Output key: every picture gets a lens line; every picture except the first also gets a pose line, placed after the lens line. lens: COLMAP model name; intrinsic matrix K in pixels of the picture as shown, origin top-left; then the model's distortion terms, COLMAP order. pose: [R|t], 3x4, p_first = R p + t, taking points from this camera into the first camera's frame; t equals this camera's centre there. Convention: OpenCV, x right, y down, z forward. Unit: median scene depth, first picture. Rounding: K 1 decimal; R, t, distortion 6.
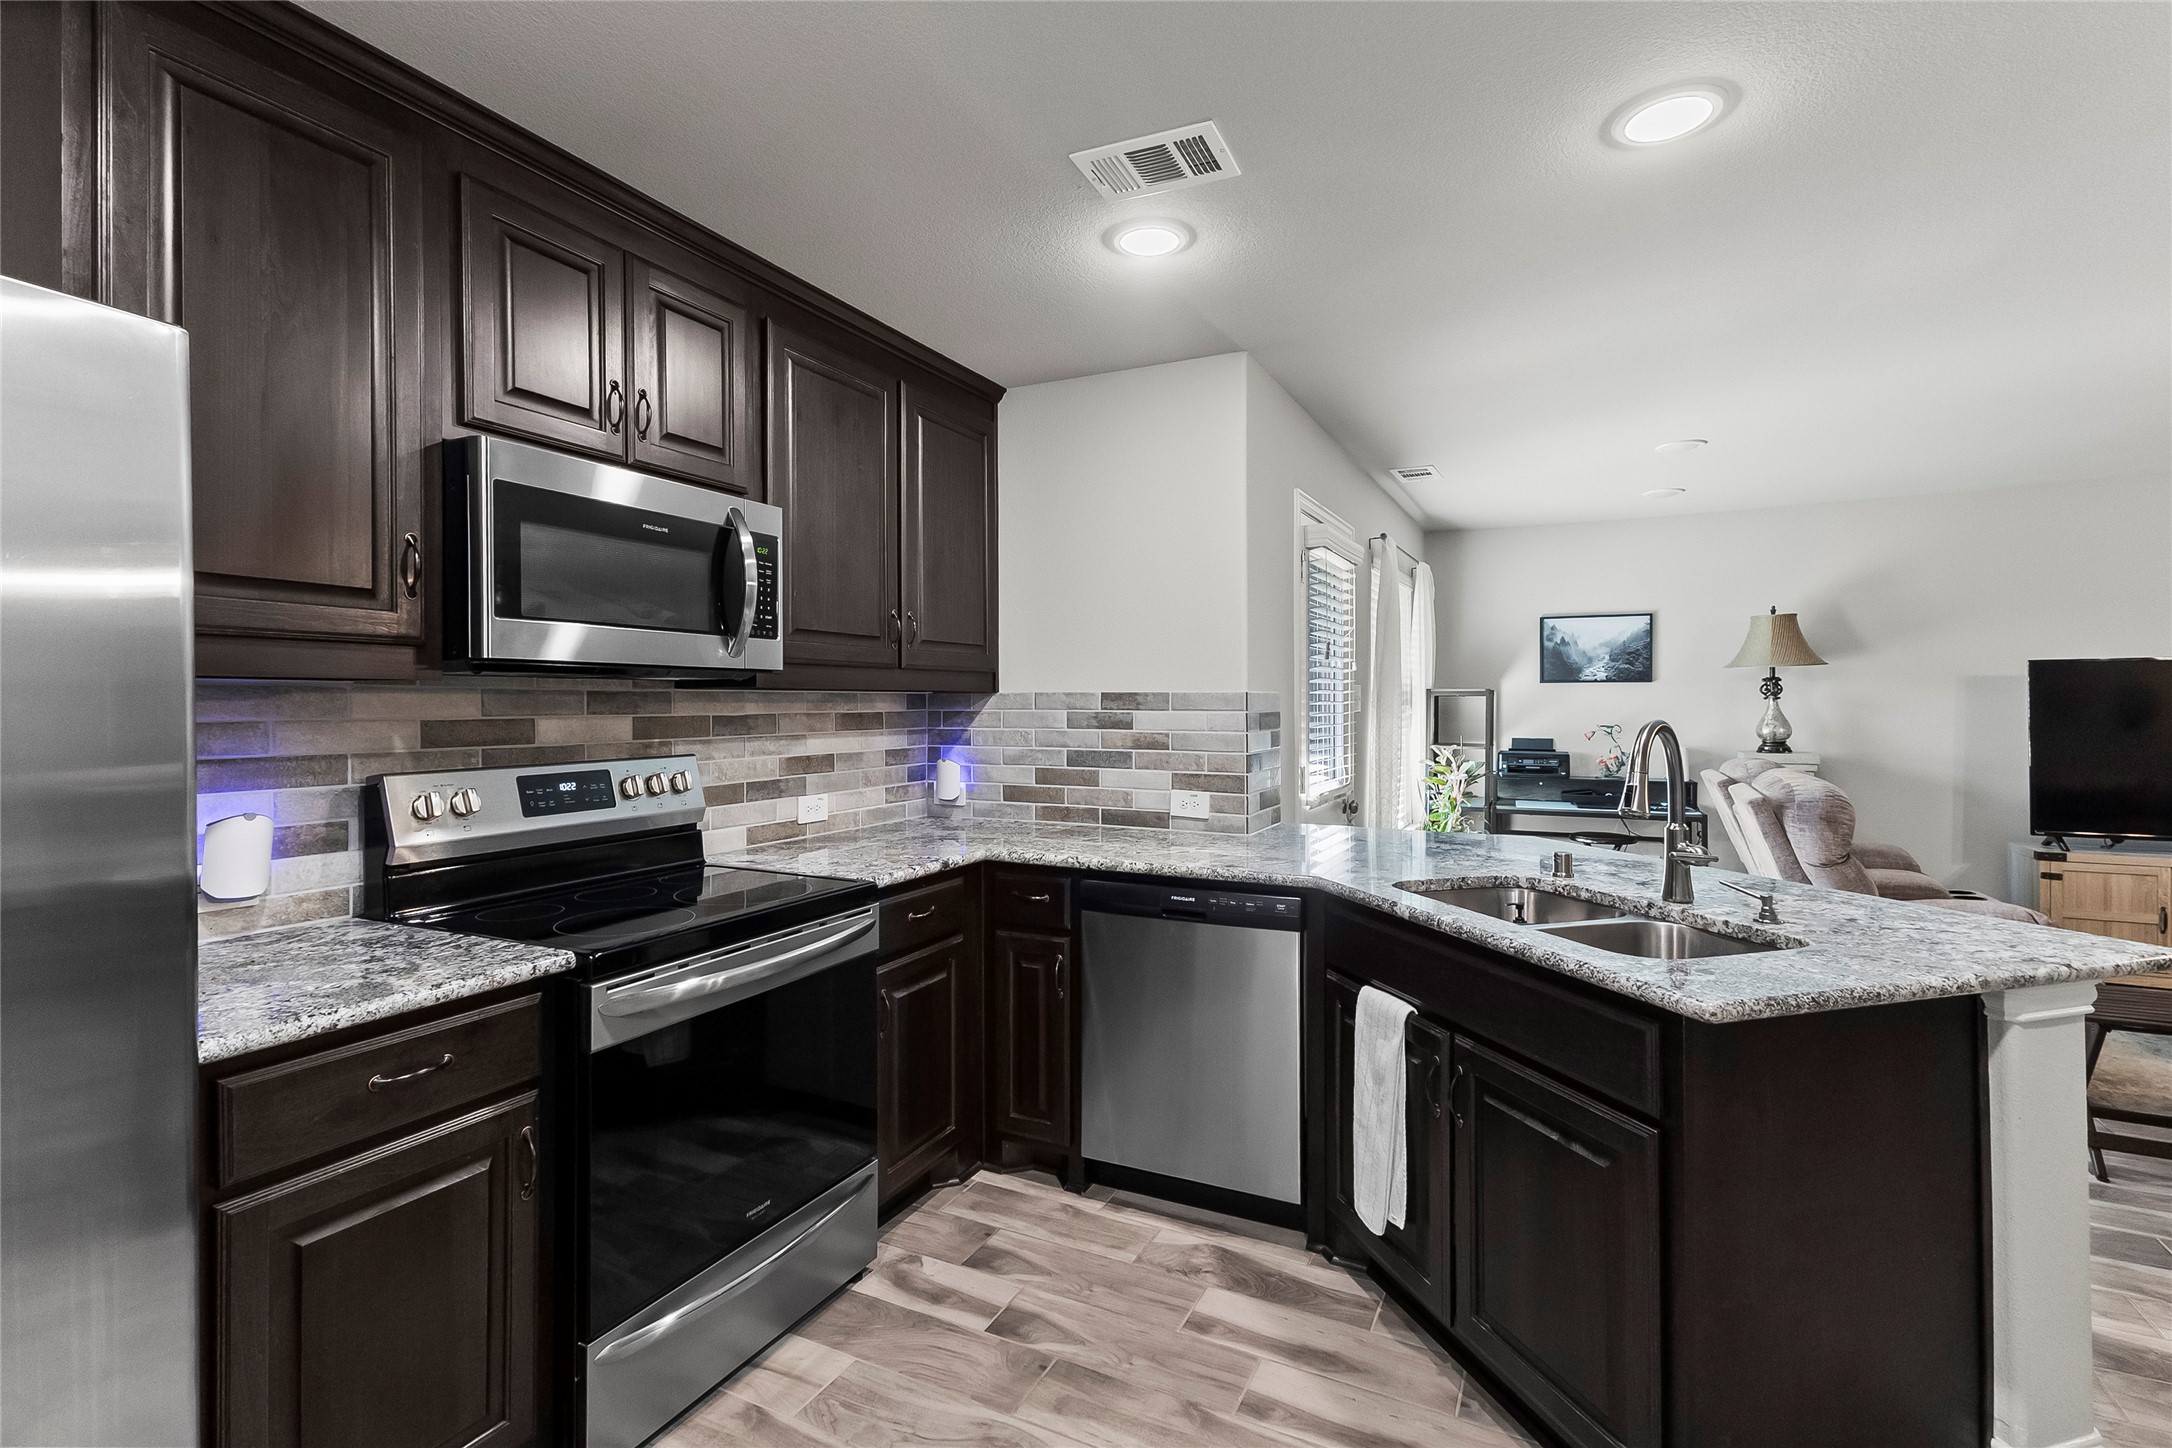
lens RADIAL K [[1002.6, 0, 1086.0], [0, 1002.6, 724.0], [0, 0, 1]] dist [0.018887, -0.000320]
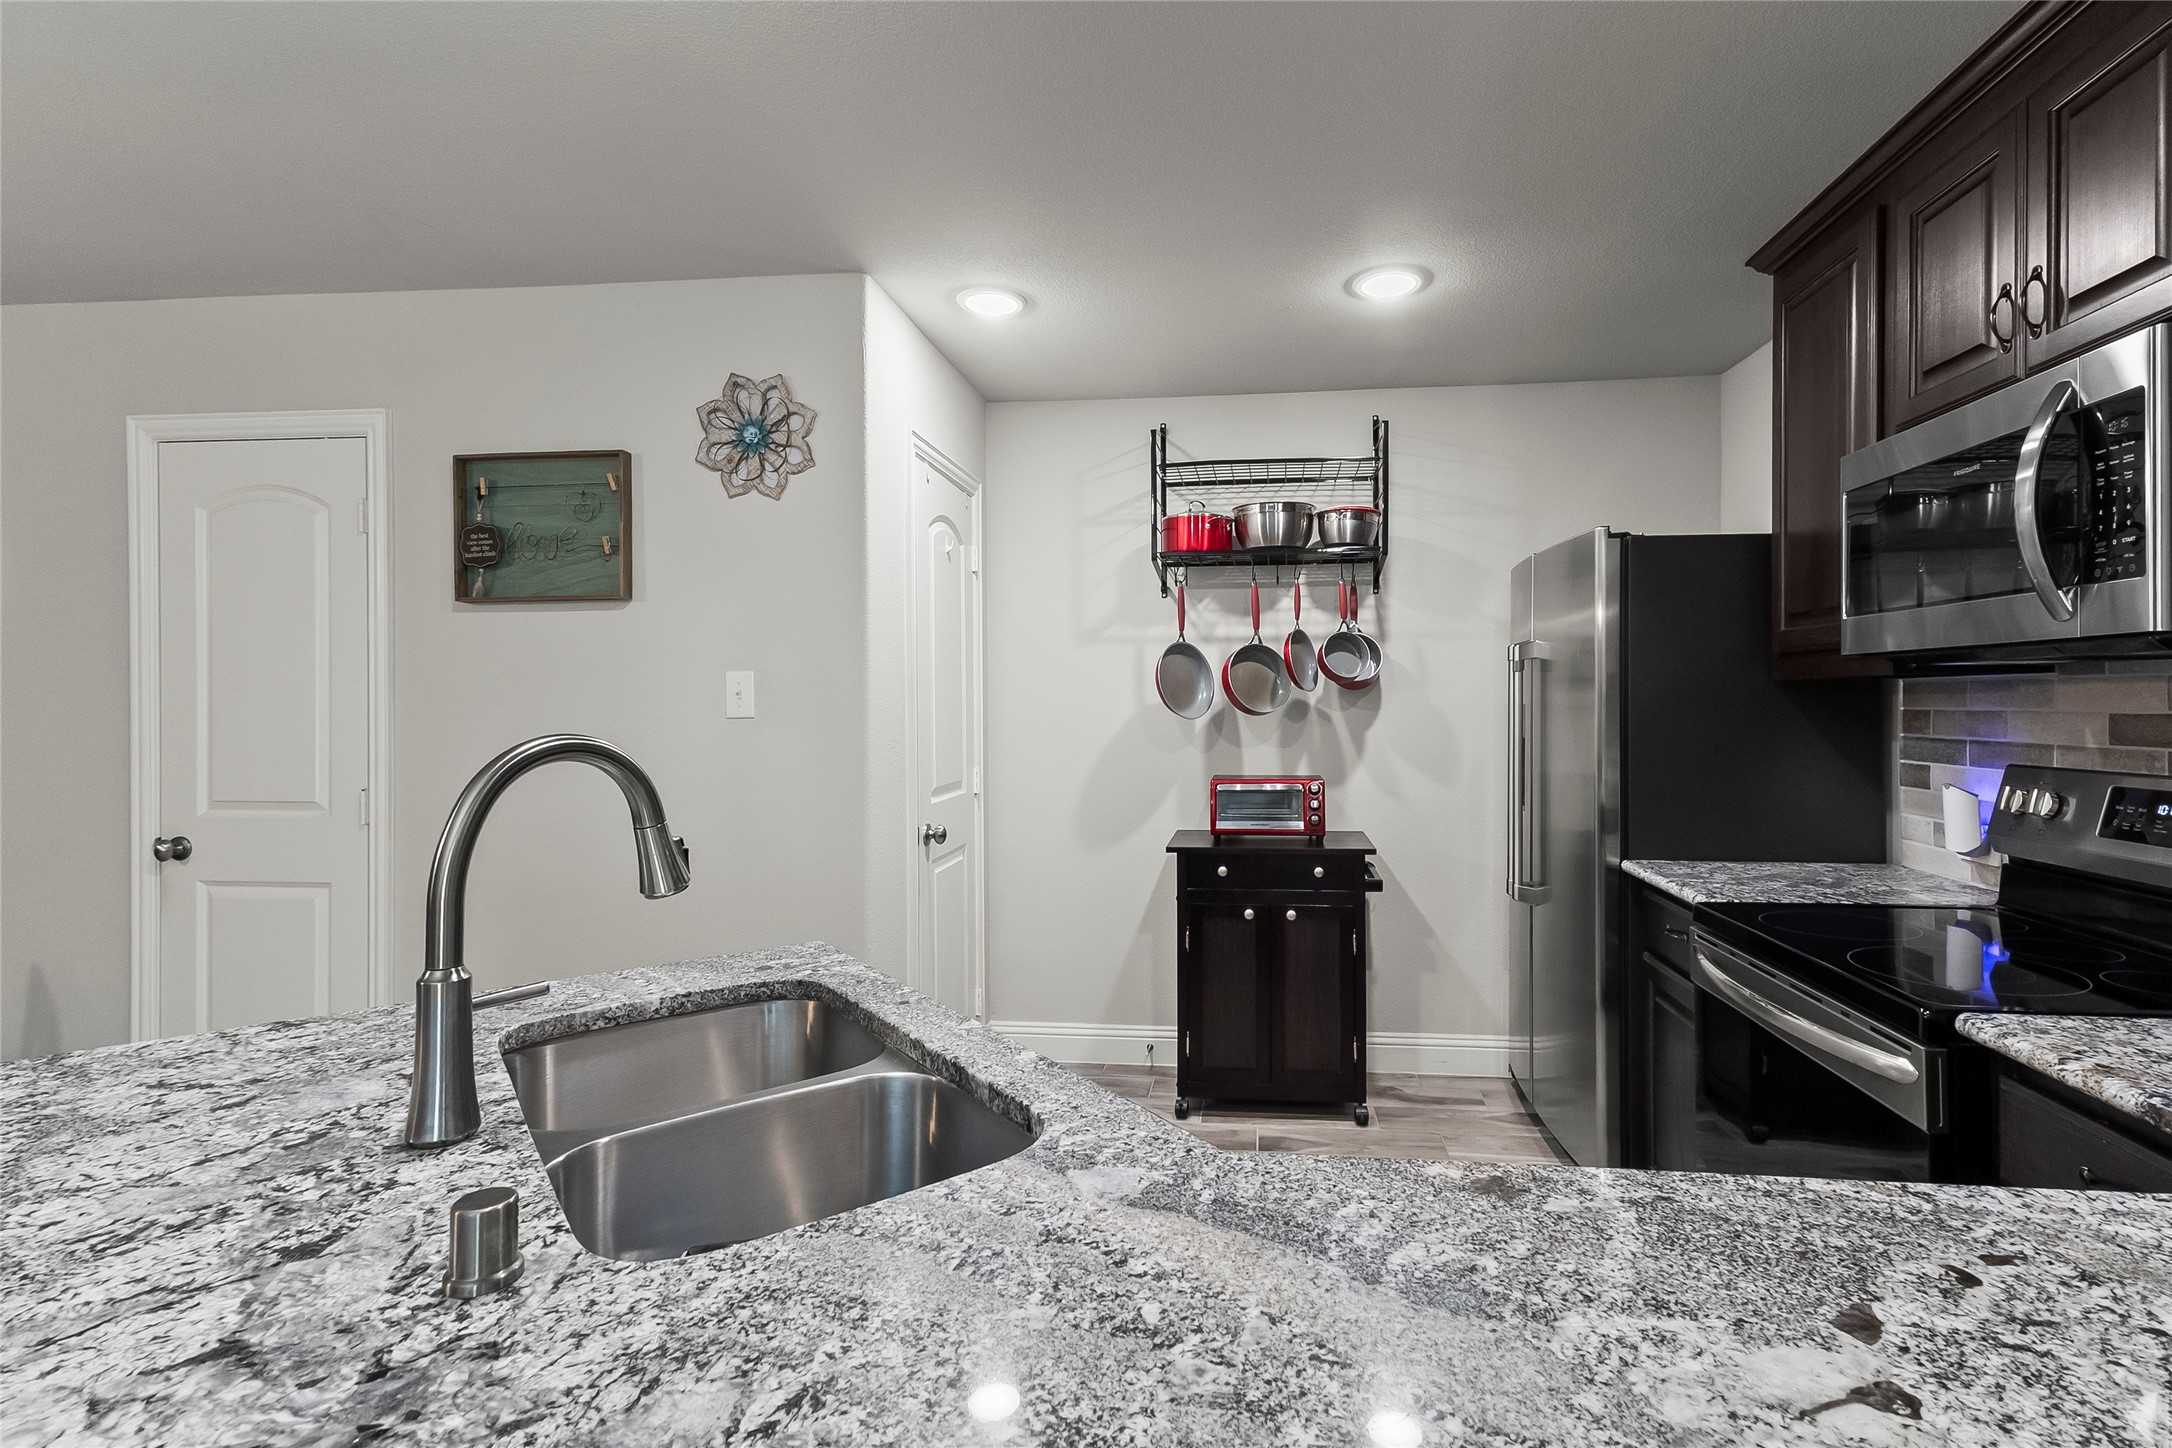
lens RADIAL K [[1028.0, 0, 1161.8], [0, 1028.0, 697.1], [0, 0, 1]] dist [0.009512, -0.000358]
pose [[-0.933519, 0.004521, -0.358500, 0.275233], [-0.000305, 0.999910, 0.013404, -0.018385], [0.358528, 0.012623, -0.933433, 0.951306]]
